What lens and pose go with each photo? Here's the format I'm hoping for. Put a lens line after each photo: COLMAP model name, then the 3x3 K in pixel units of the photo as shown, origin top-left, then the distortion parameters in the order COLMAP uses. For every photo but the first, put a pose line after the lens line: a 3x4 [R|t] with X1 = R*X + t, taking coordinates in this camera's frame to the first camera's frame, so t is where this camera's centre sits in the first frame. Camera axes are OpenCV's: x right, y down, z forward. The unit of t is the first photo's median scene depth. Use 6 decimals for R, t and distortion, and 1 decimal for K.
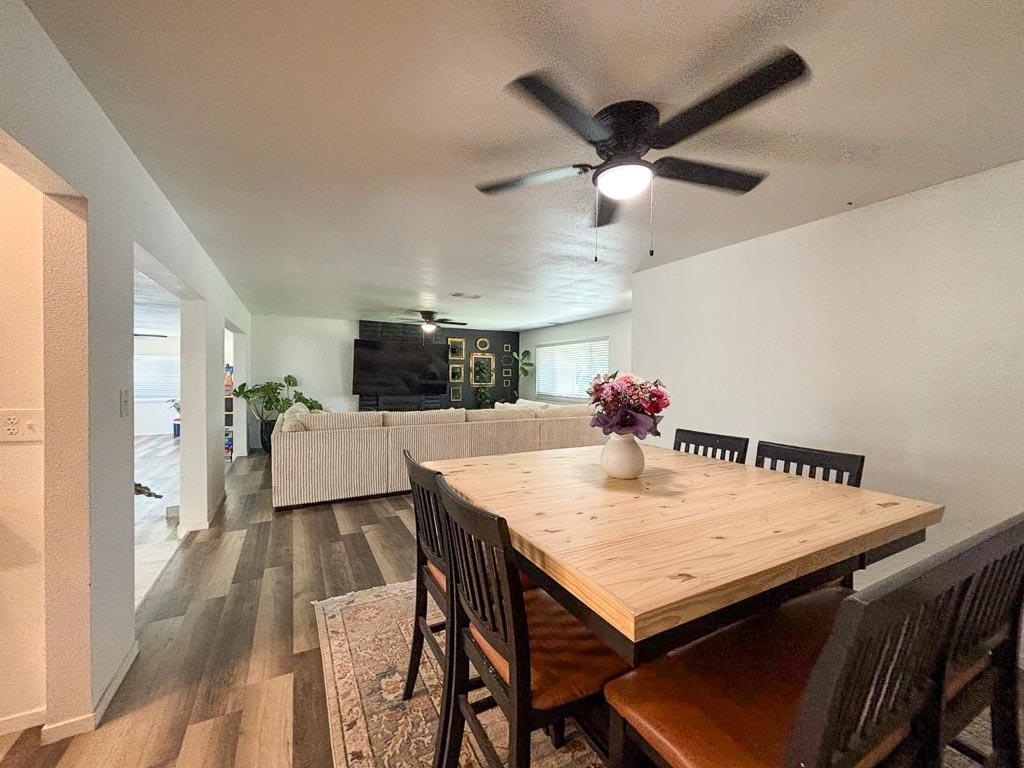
lens RADIAL K [[411.8, 0, 508.8], [0, 411.8, 380.6], [0, 0, 1]] dist [0.000773, -0.000367]
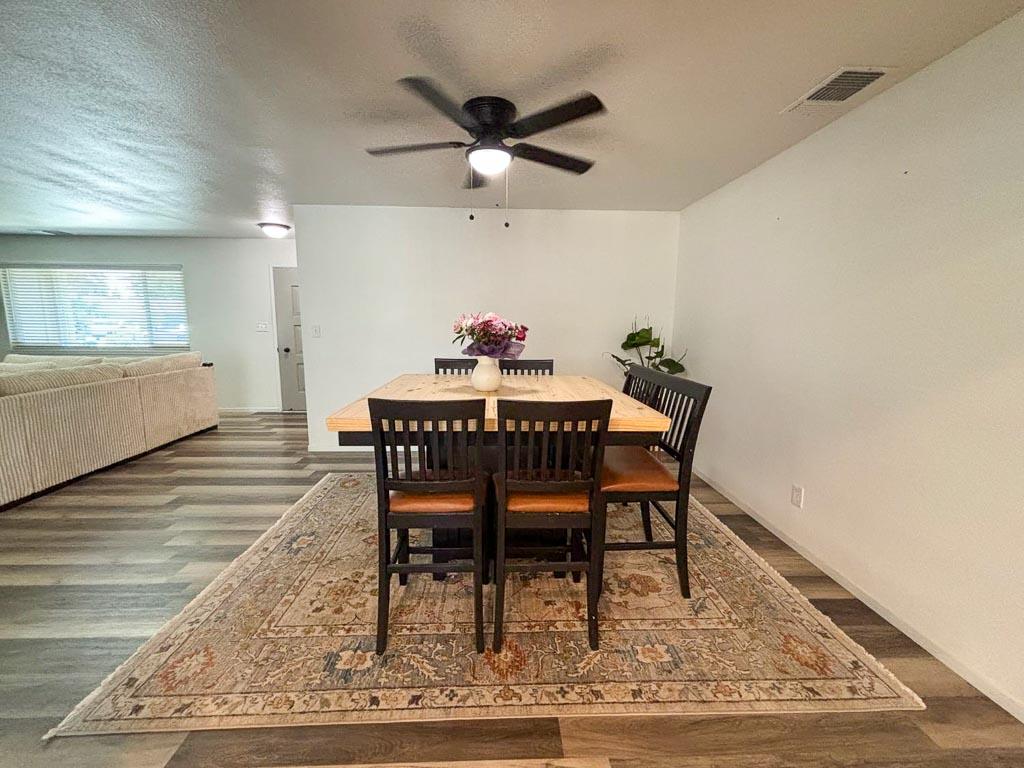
lens RADIAL K [[411.8, 0, 508.8], [0, 411.8, 380.6], [0, 0, 1]] dist [0.000773, -0.000367]
pose [[0.433241, -0.132989, 0.891413, -0.751601], [0.006887, 0.989513, 0.144277, 0.005679], [-0.901252, -0.056368, 0.429613, 0.297352]]
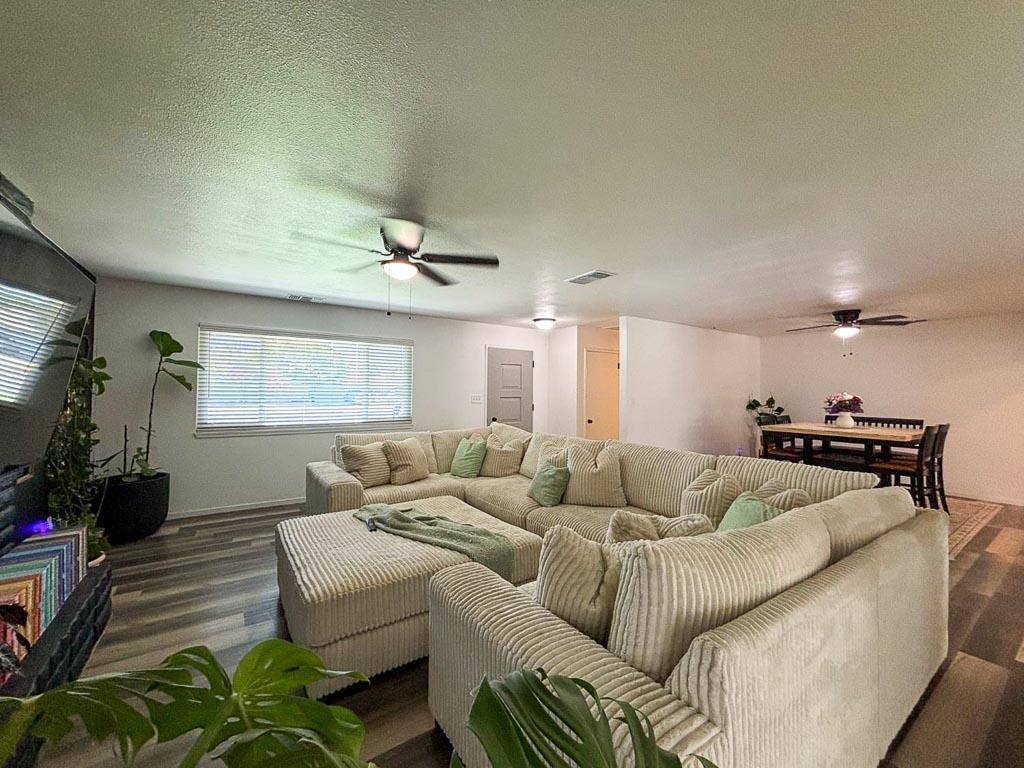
lens RADIAL K [[411.8, 0, 508.8], [0, 411.8, 380.6], [0, 0, 1]] dist [0.000773, -0.000367]
pose [[-0.115039, 0.004218, 0.993352, -2.045695], [-0.000941, 0.999990, -0.004355, -0.090383], [-0.993360, -0.001436, -0.115034, 3.180472]]
